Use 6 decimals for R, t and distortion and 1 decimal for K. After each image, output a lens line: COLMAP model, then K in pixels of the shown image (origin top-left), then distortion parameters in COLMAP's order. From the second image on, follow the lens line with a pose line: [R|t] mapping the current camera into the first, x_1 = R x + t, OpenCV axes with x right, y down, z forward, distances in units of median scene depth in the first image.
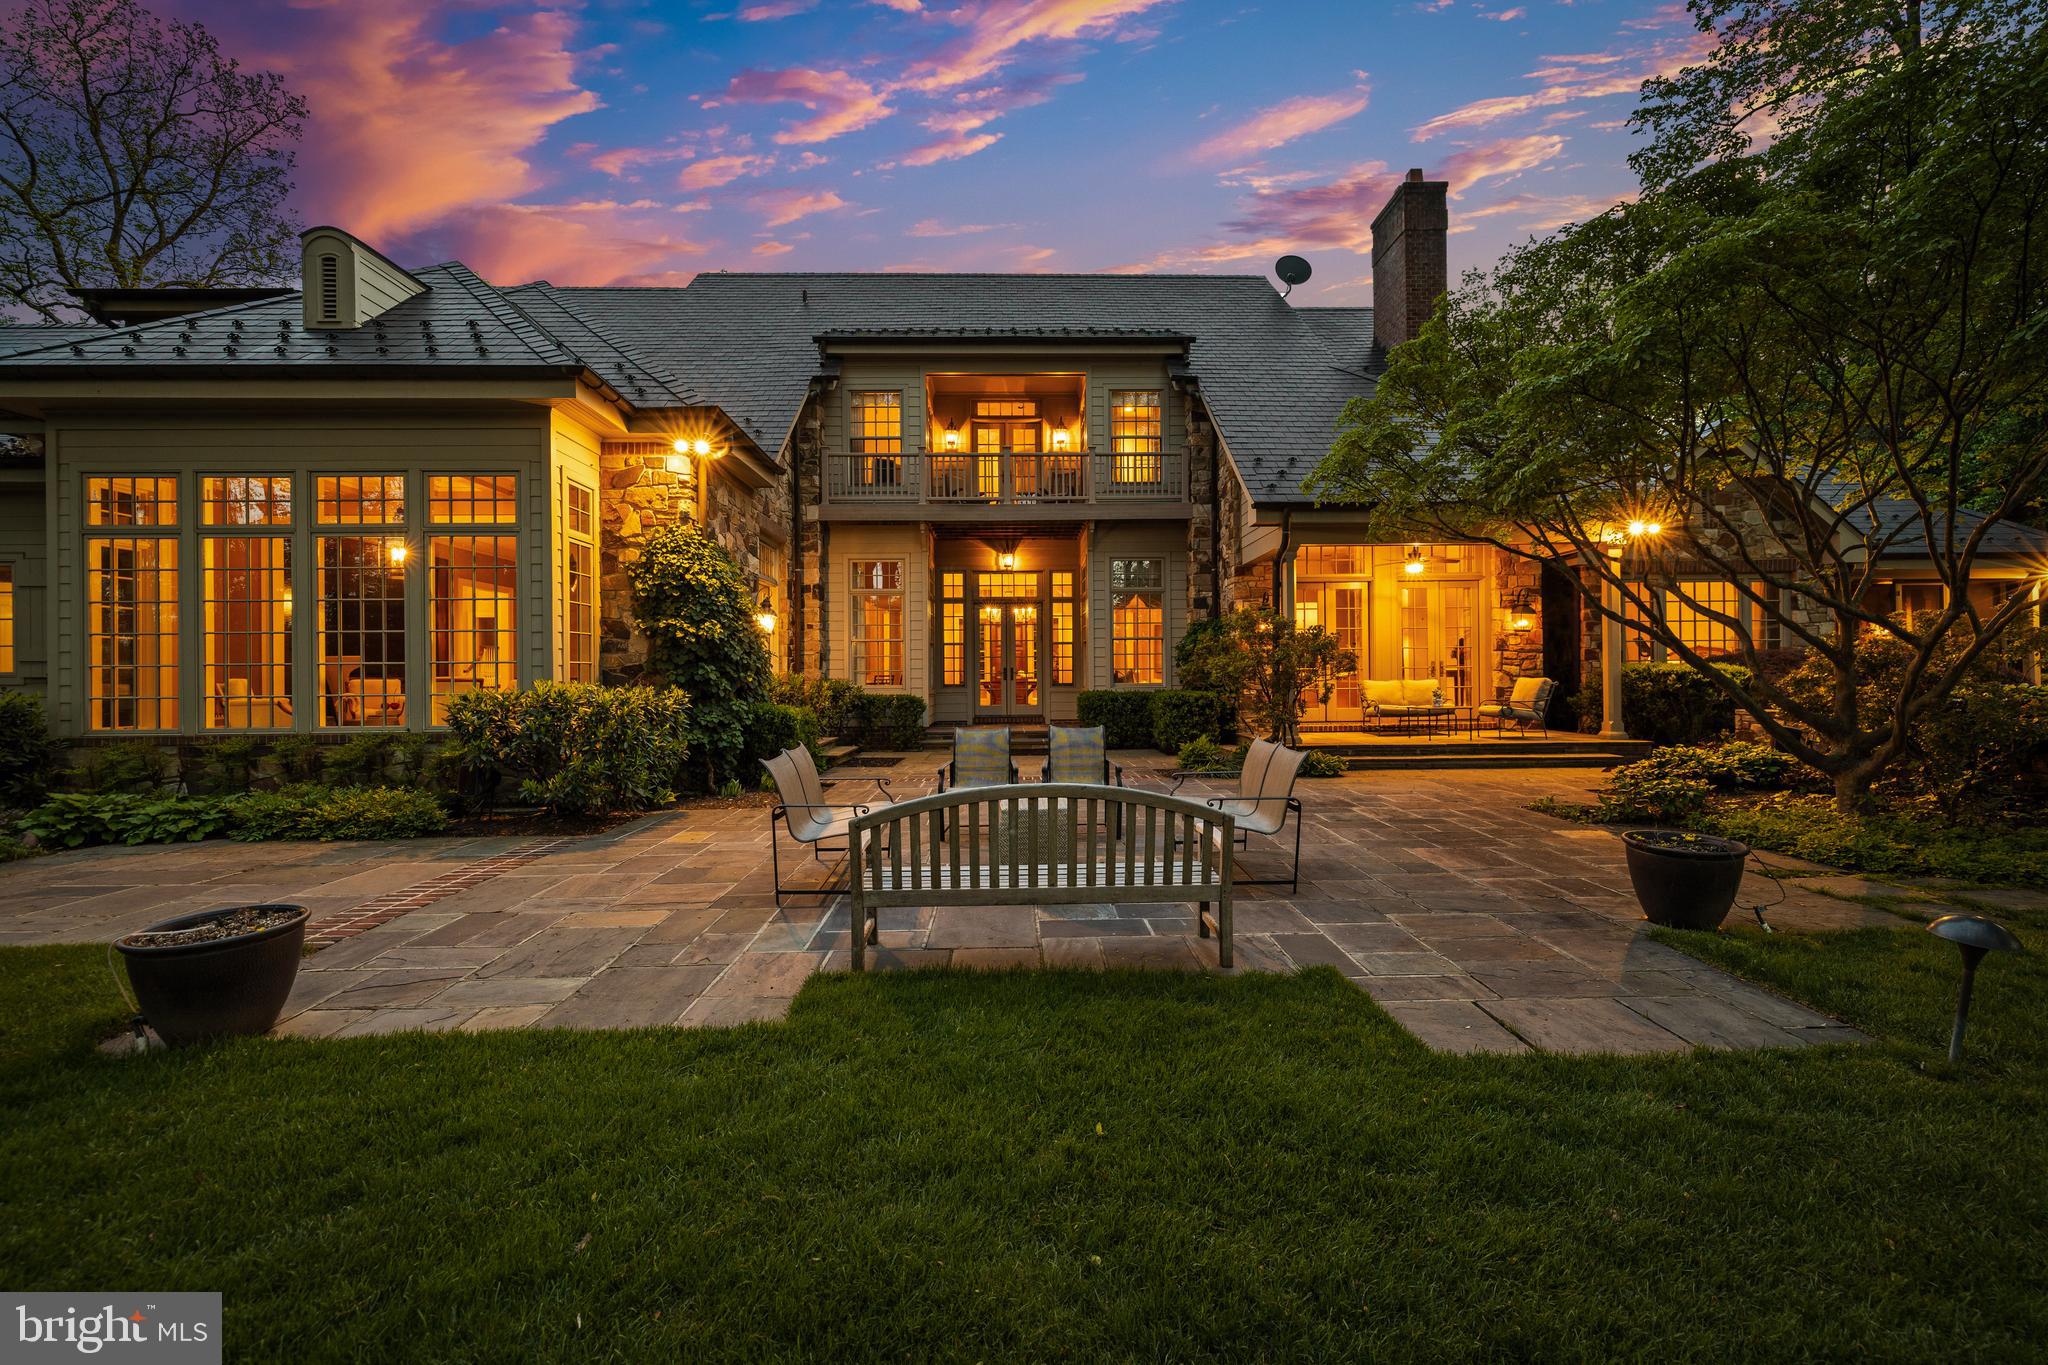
lens RADIAL K [[859.3, 0, 1027.3], [0, 859.3, 675.6], [0, 0, 1]] dist [0.002970, 0.000041]
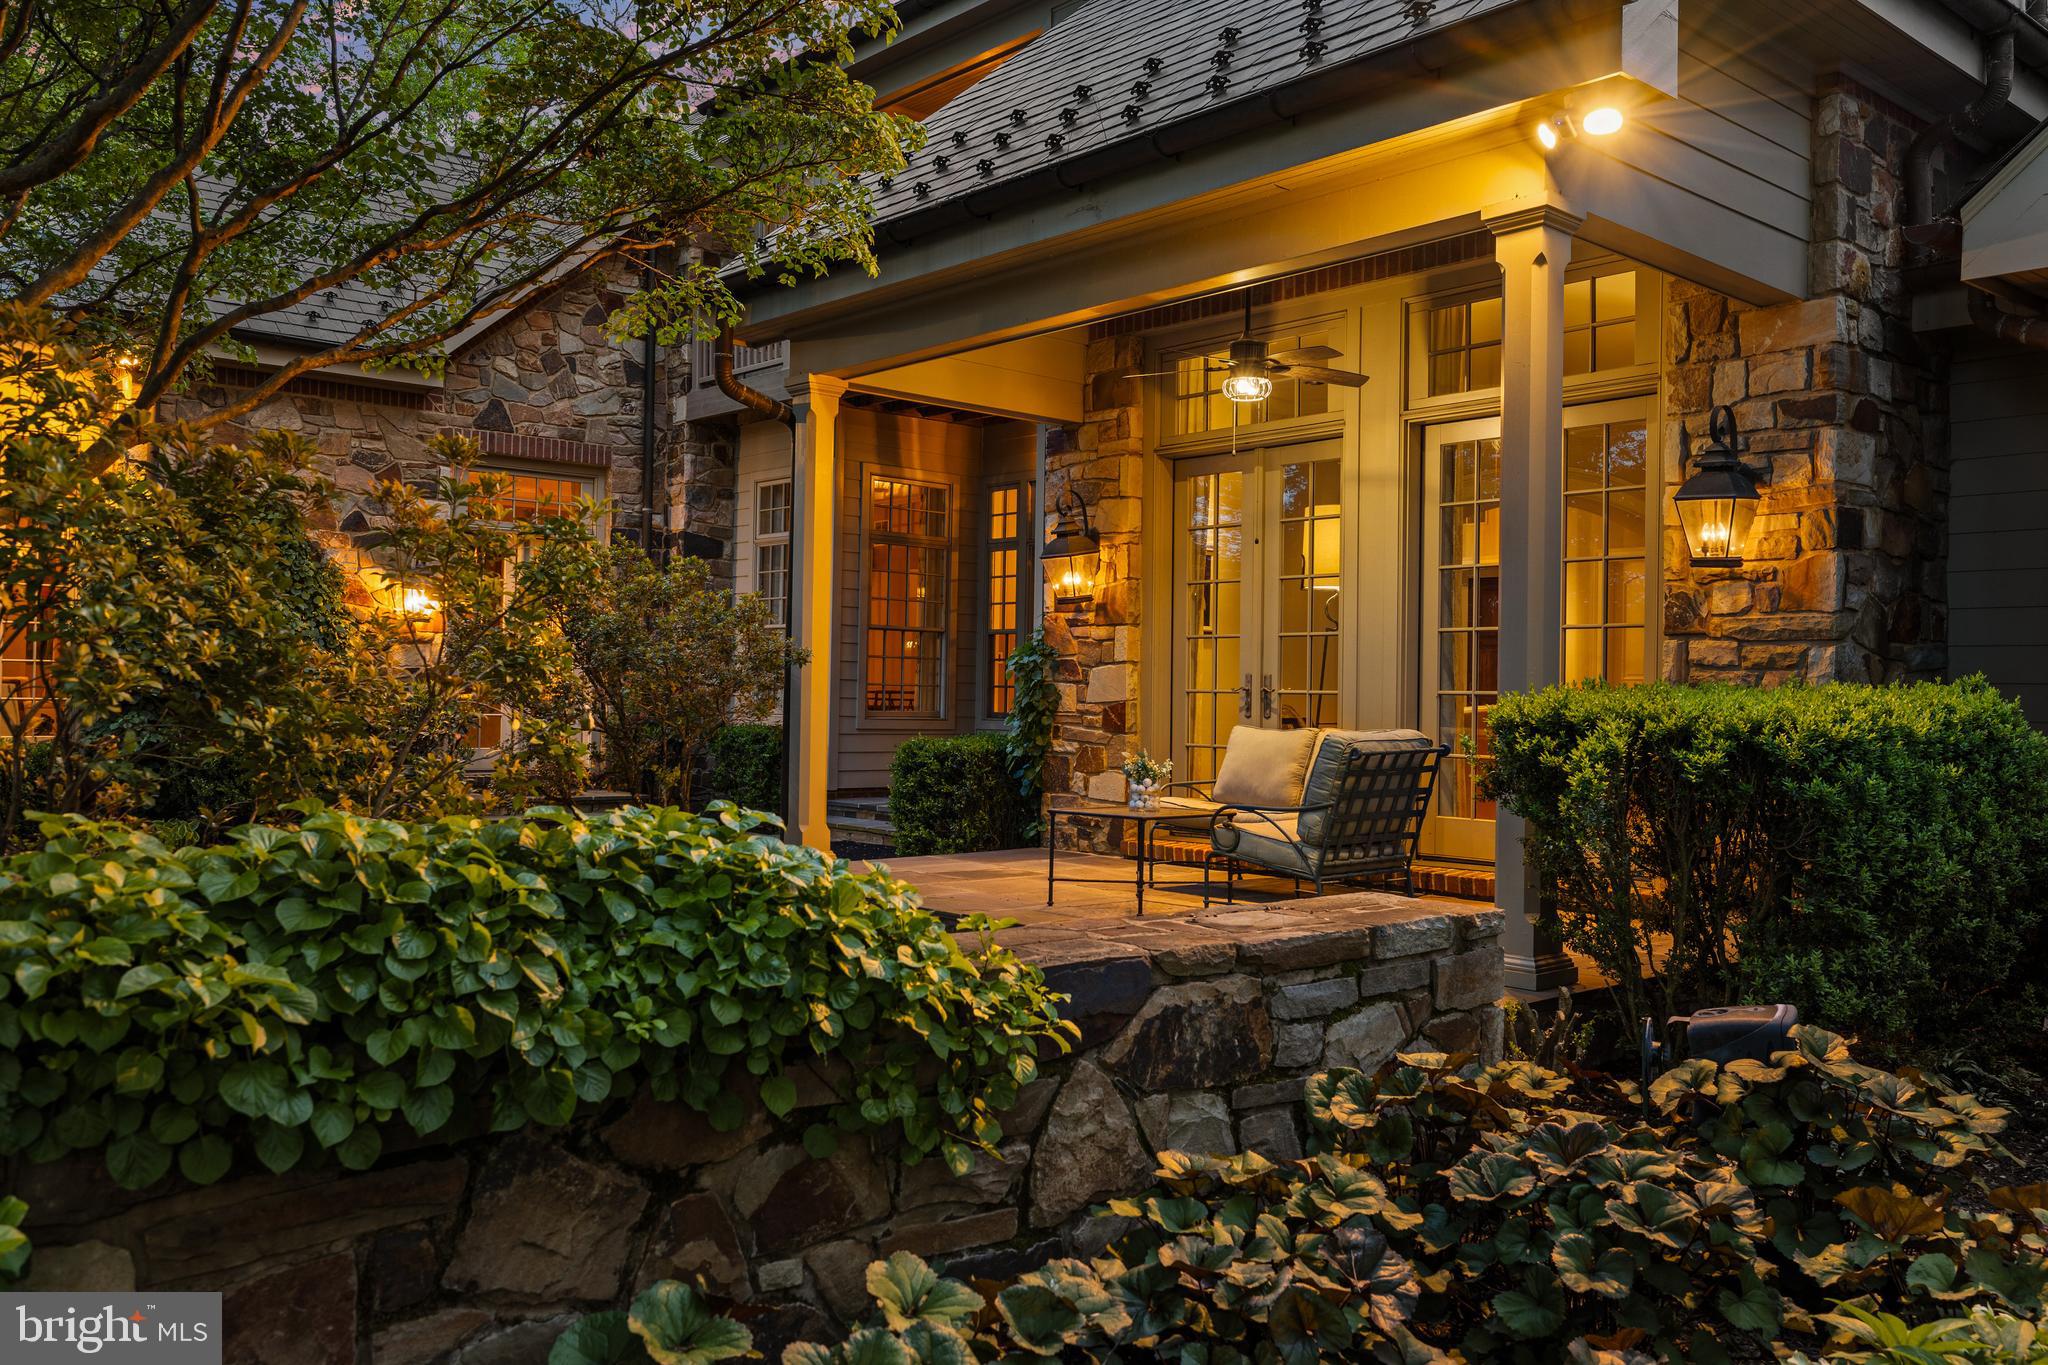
lens RADIAL K [[1671.0, 0, 1024.0], [0, 1671.0, 682.5], [0, 0, 1]] dist [-0.003093, -0.000403]
pose [[0.636924, 0.013724, -0.770804, 0.972211], [-0.021261, 0.999774, 0.000233, -0.011724], [0.770633, 0.016239, 0.637072, 0.578913]]
